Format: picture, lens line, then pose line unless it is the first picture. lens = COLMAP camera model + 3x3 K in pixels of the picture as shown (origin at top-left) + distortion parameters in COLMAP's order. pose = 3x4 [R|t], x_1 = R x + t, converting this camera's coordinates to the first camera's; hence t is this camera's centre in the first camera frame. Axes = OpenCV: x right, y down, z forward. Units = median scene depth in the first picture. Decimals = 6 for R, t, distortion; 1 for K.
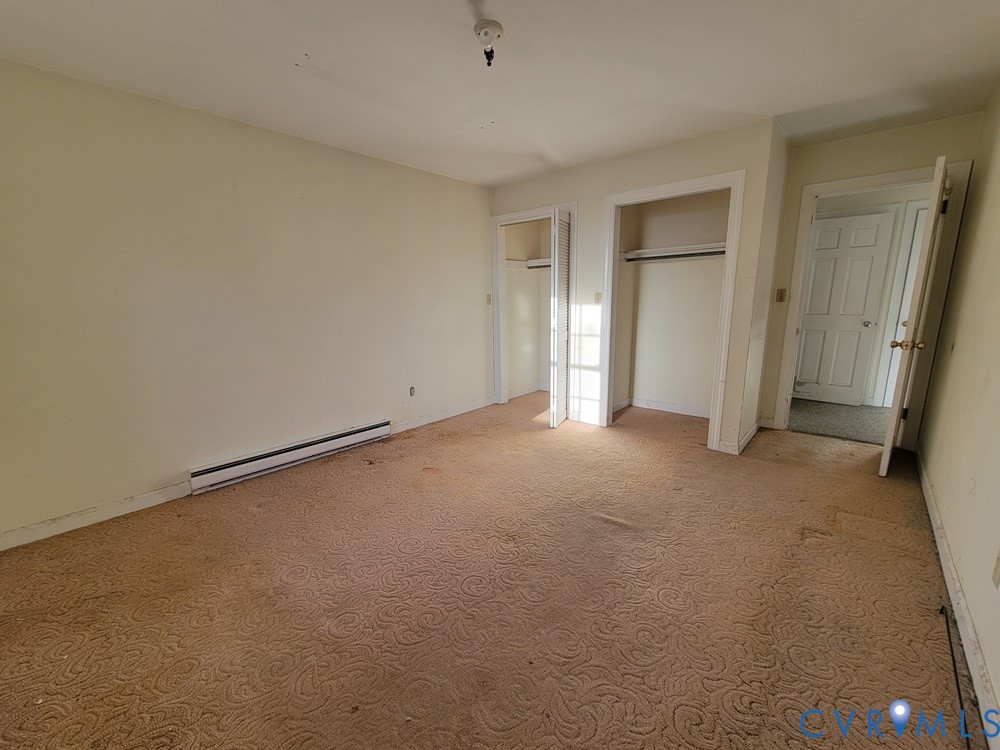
lens RADIAL K [[409.9, 0, 491.0], [0, 409.9, 379.7], [0, 0, 1]] dist [0.003069, 0.000045]
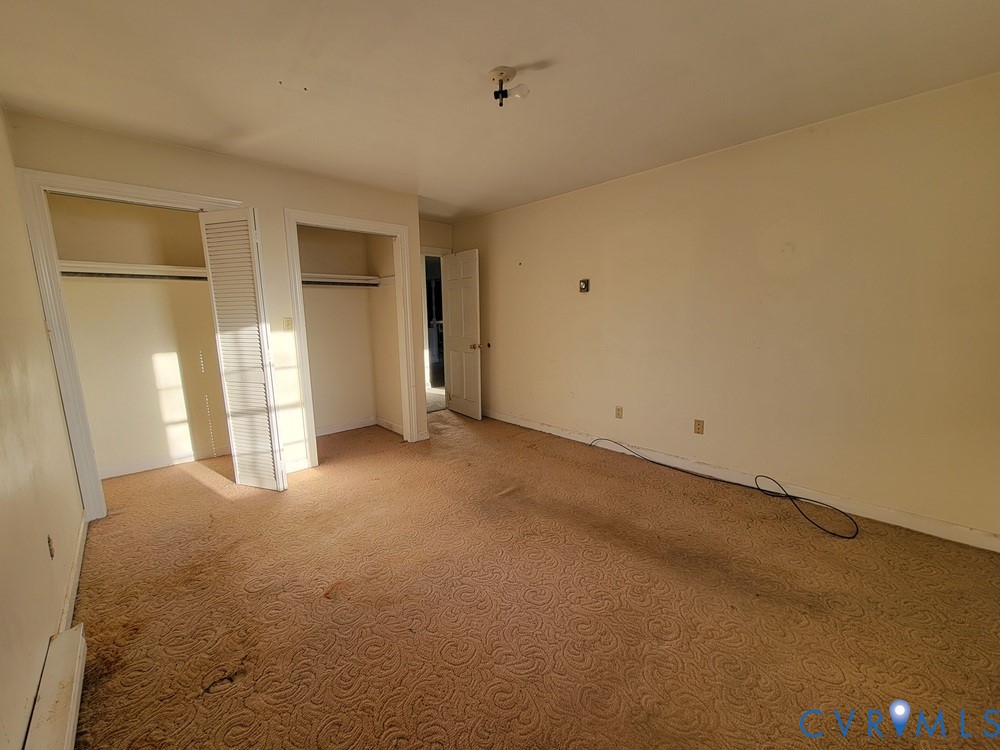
lens RADIAL K [[409.9, 0, 488.8], [0, 409.9, 385.2], [0, 0, 1]] dist [0.003069, 0.000045]
pose [[0.109403, -0.149829, 0.982640, -0.575428], [0.213378, 0.969068, 0.124003, -0.093824], [-0.970825, 0.196107, 0.137990, 0.515580]]
